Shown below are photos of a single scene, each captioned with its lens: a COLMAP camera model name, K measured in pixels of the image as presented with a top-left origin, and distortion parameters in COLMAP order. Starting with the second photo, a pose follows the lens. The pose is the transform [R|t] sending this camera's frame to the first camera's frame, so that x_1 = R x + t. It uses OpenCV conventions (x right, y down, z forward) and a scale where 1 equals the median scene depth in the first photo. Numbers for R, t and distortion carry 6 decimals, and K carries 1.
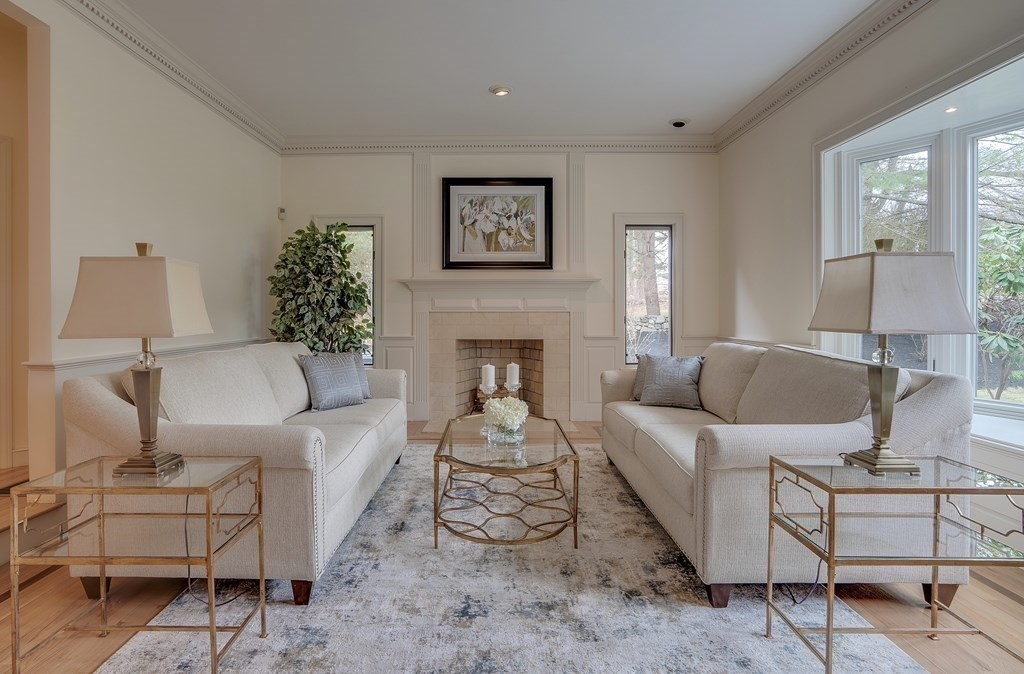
lens RADIAL K [[534.9, 0, 509.4], [0, 534.9, 318.0], [0, 0, 1]] dist [-0.065220, 0.045192]
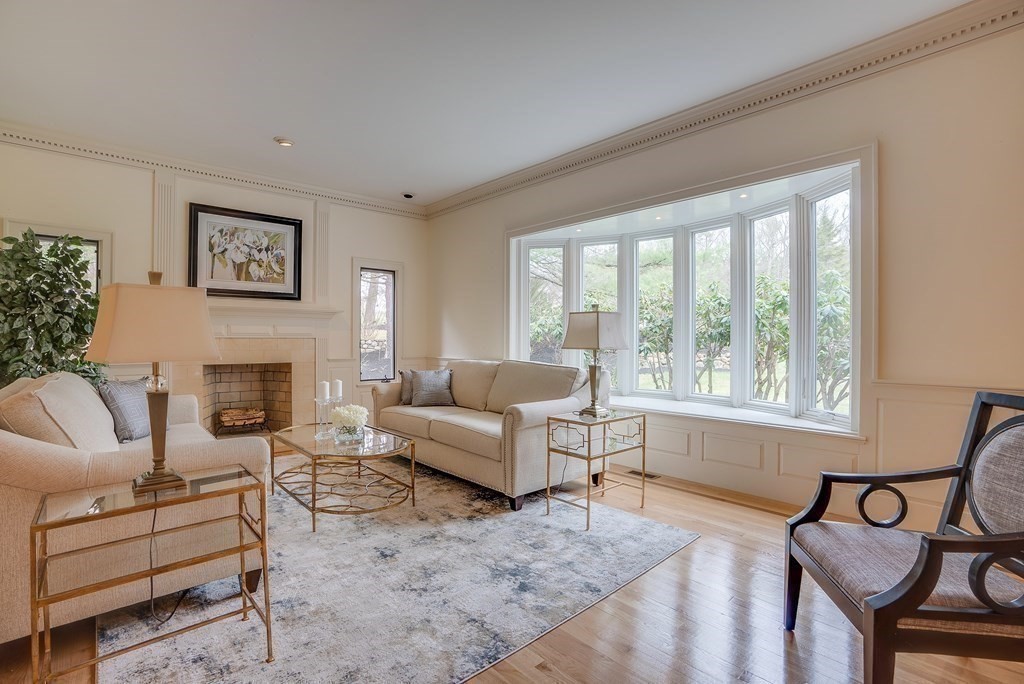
lens RADIAL K [[502.2, 0, 512.0], [0, 502.2, 342.0], [0, 0, 1]] dist [-0.035071, 0.001008]
pose [[0.730314, -0.000514, 0.683112, -0.320892], [0.002963, 0.999993, -0.002415, 0.000714], [-0.683106, 0.003787, 0.730310, -0.082883]]
